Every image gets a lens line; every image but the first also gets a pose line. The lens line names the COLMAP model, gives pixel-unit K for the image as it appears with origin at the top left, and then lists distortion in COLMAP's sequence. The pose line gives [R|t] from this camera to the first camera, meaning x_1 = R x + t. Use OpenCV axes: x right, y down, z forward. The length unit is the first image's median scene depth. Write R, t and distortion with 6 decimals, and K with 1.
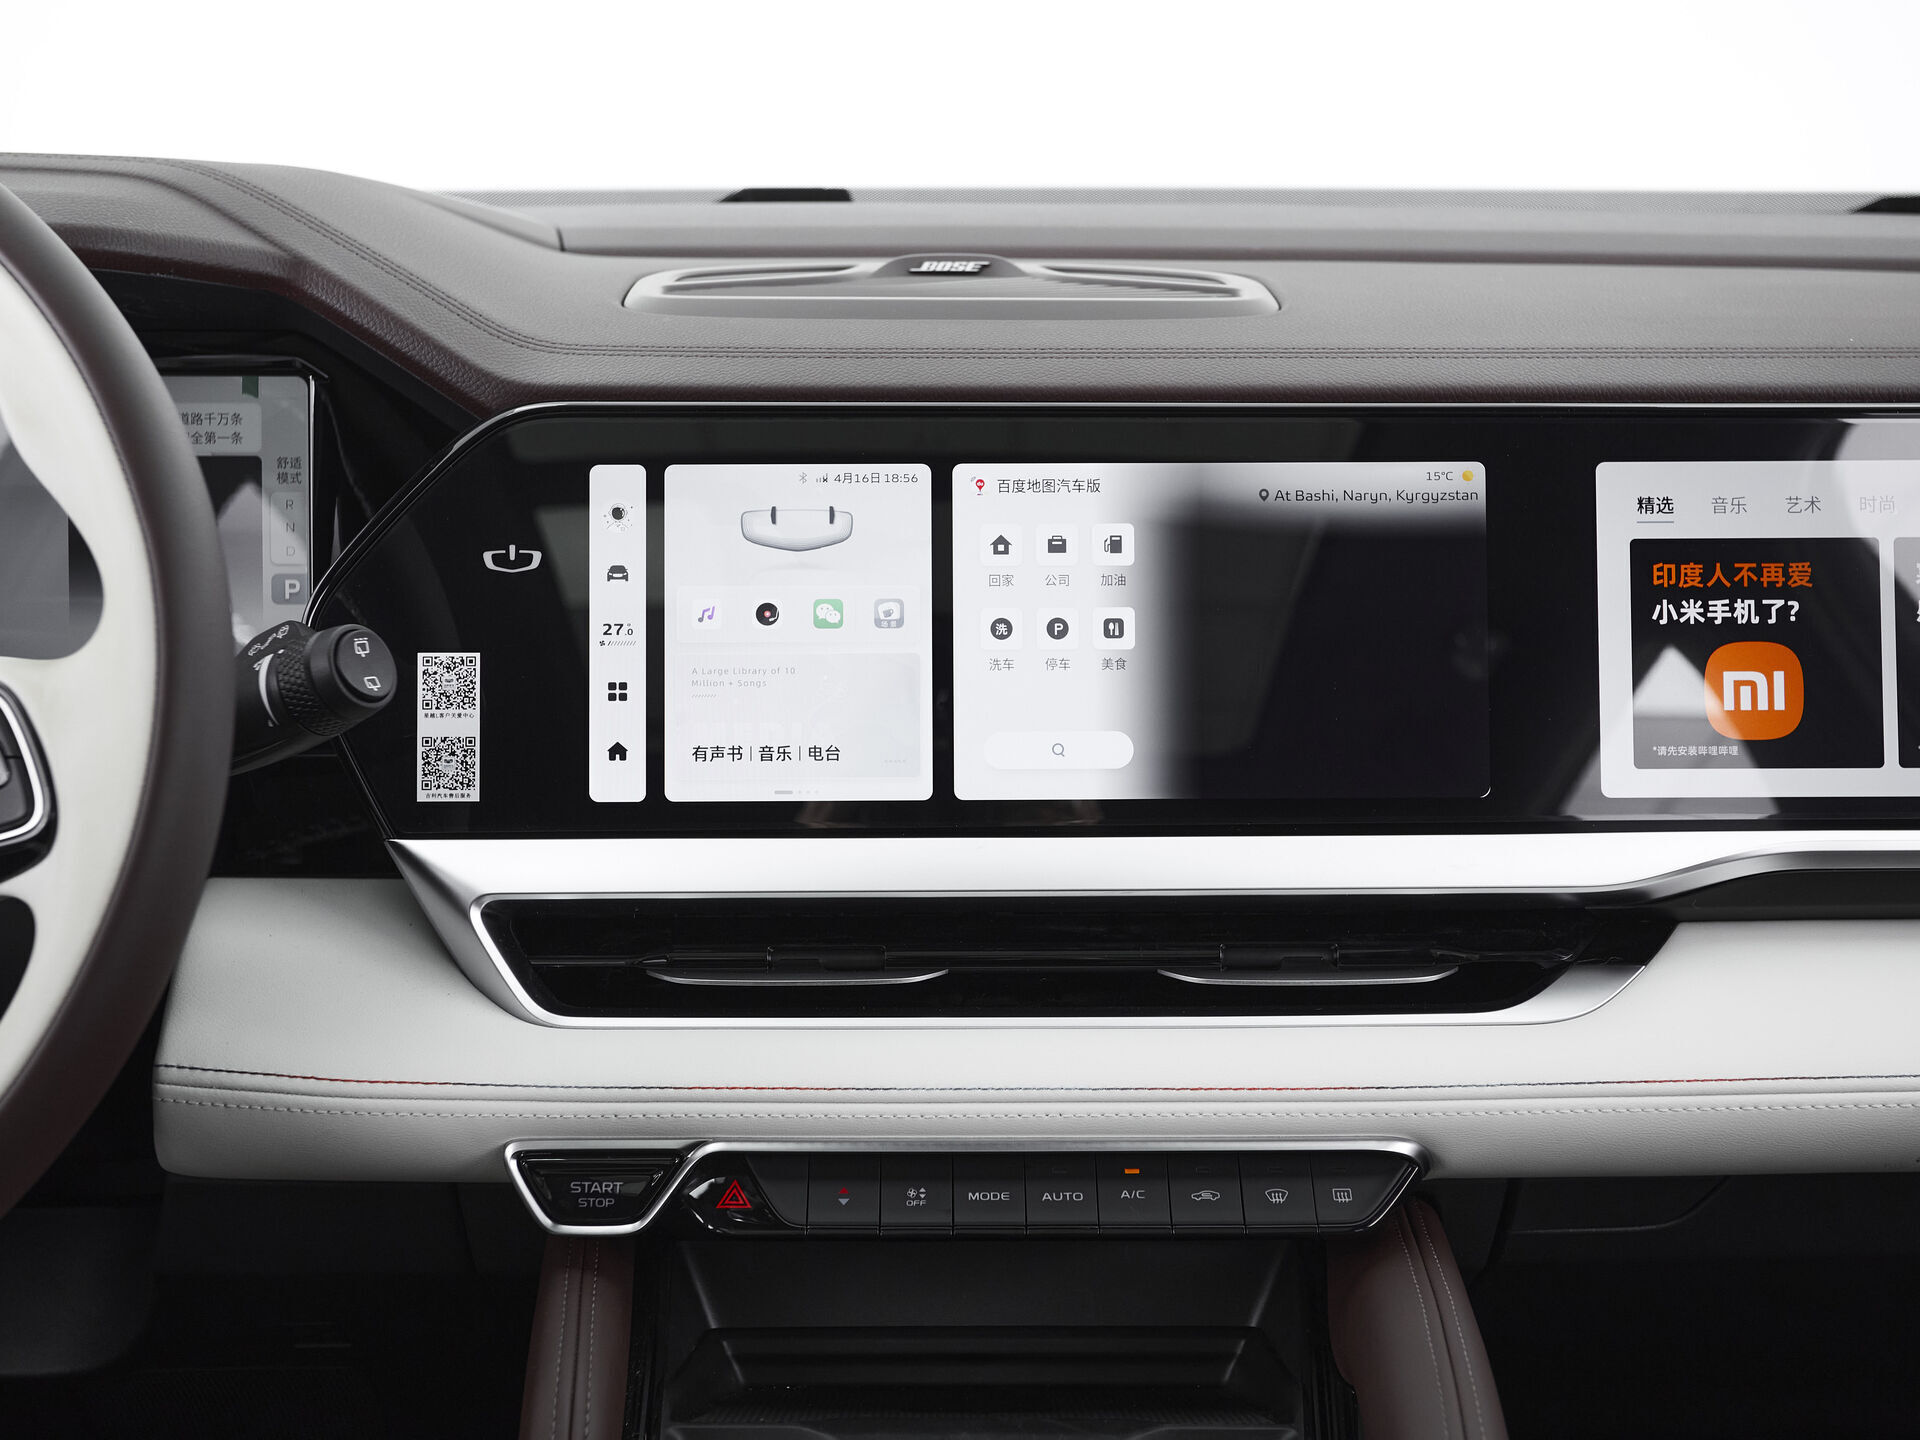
lens RADIAL K [[2309.7, 0, 950.7], [0, 2309.7, 720.8], [0, 0, 1]] dist [0.039002, 0.000000]
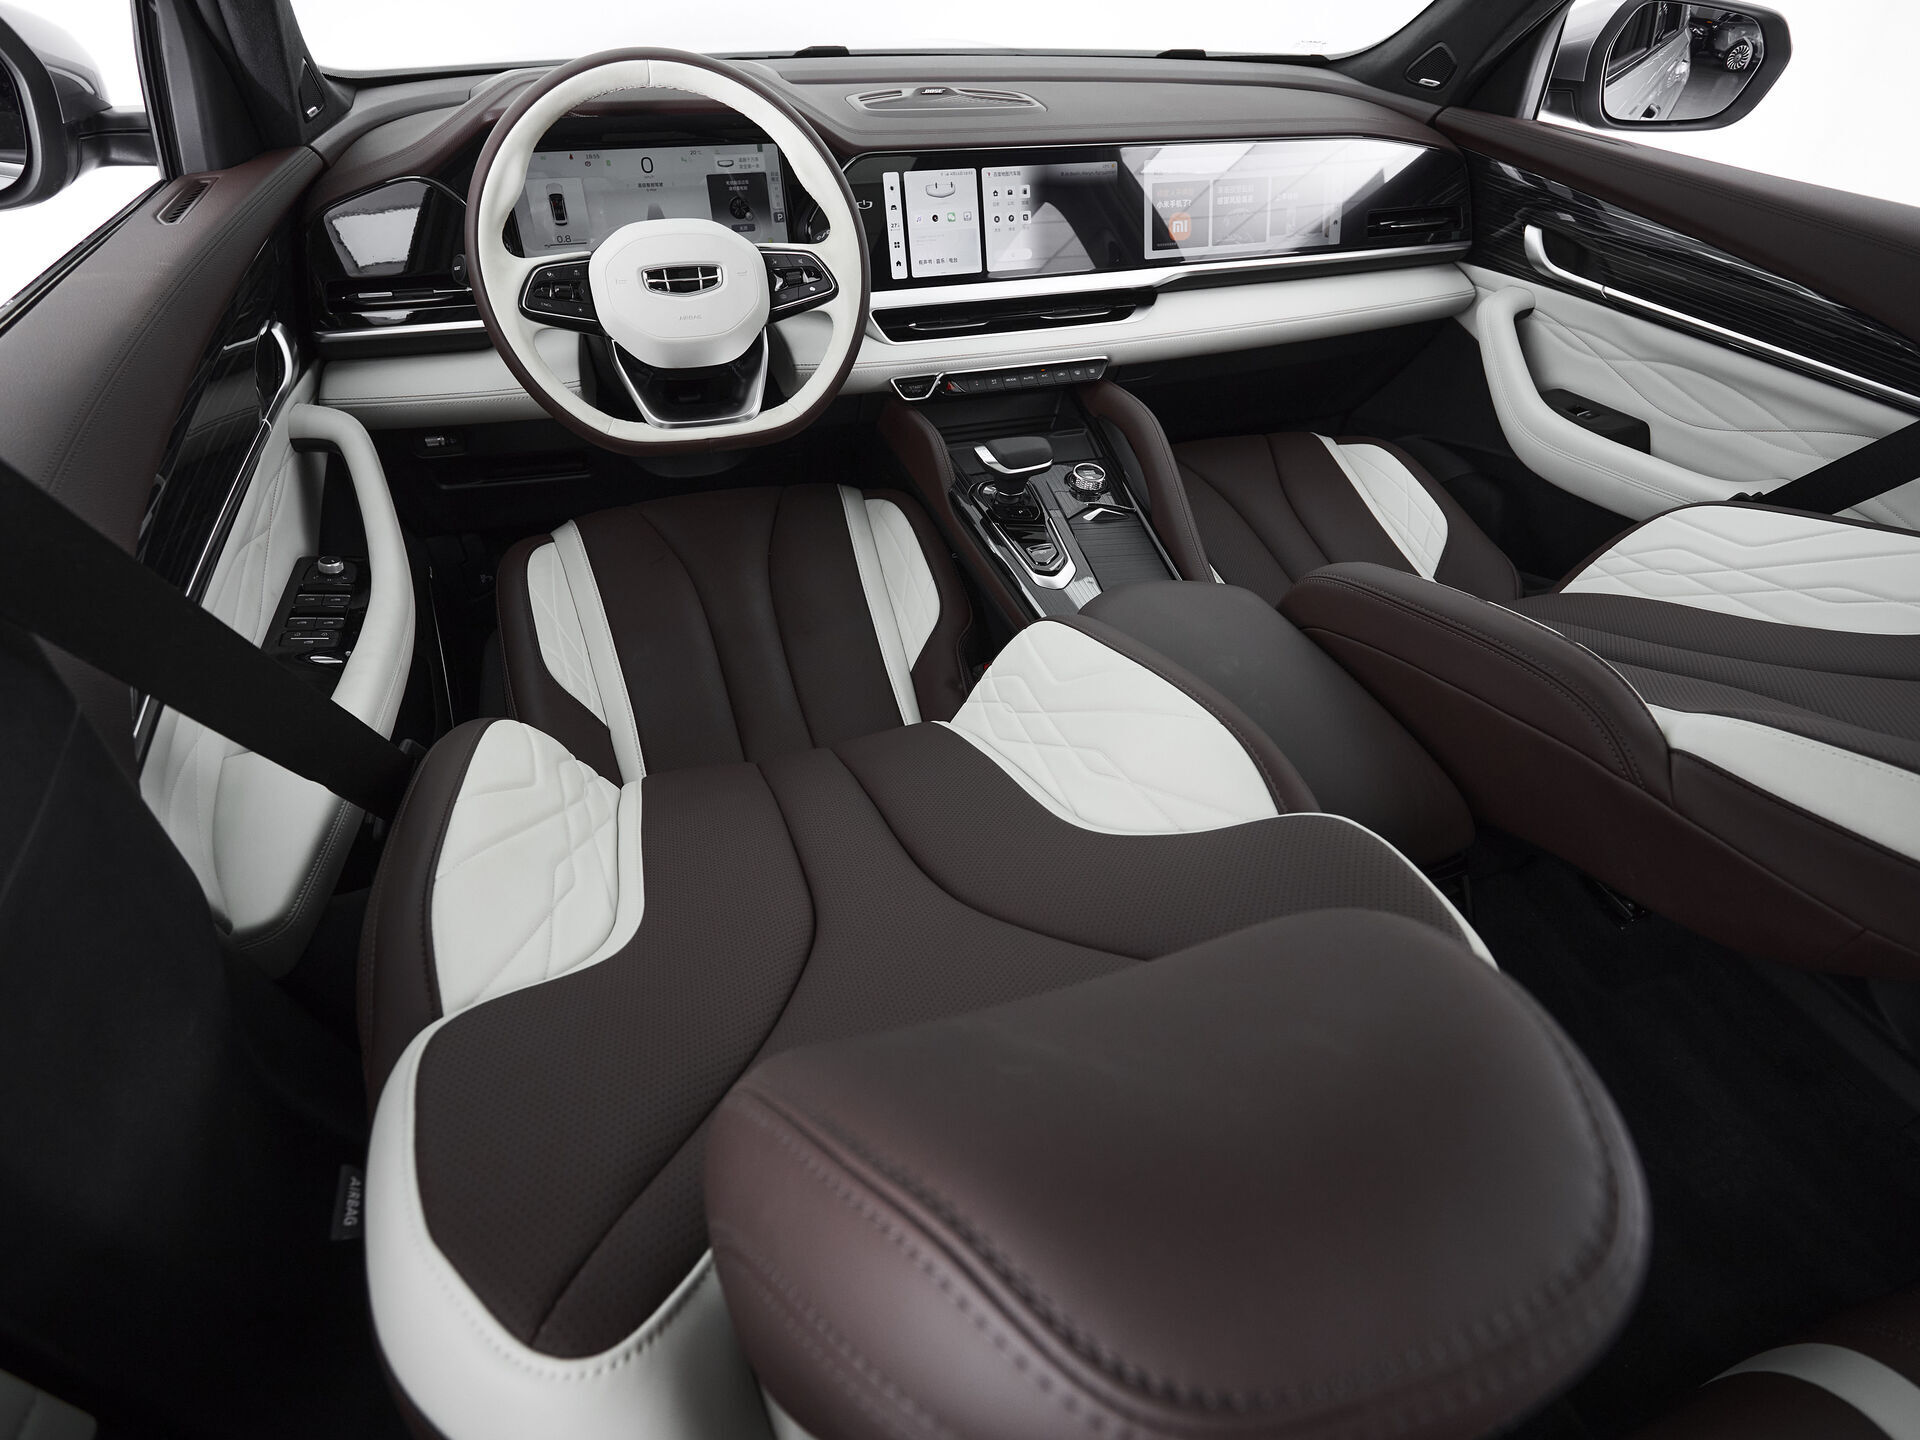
lens RADIAL K [[998.8, 0, 951.0], [0, 998.8, 716.5], [0, 0, 1]] dist [-0.005137, -0.002223]
pose [[0.946623, -0.185858, 0.263365, -0.601420], [0.055573, 0.898903, 0.434610, -0.022659], [-0.317515, -0.396775, 0.861251, -0.626751]]
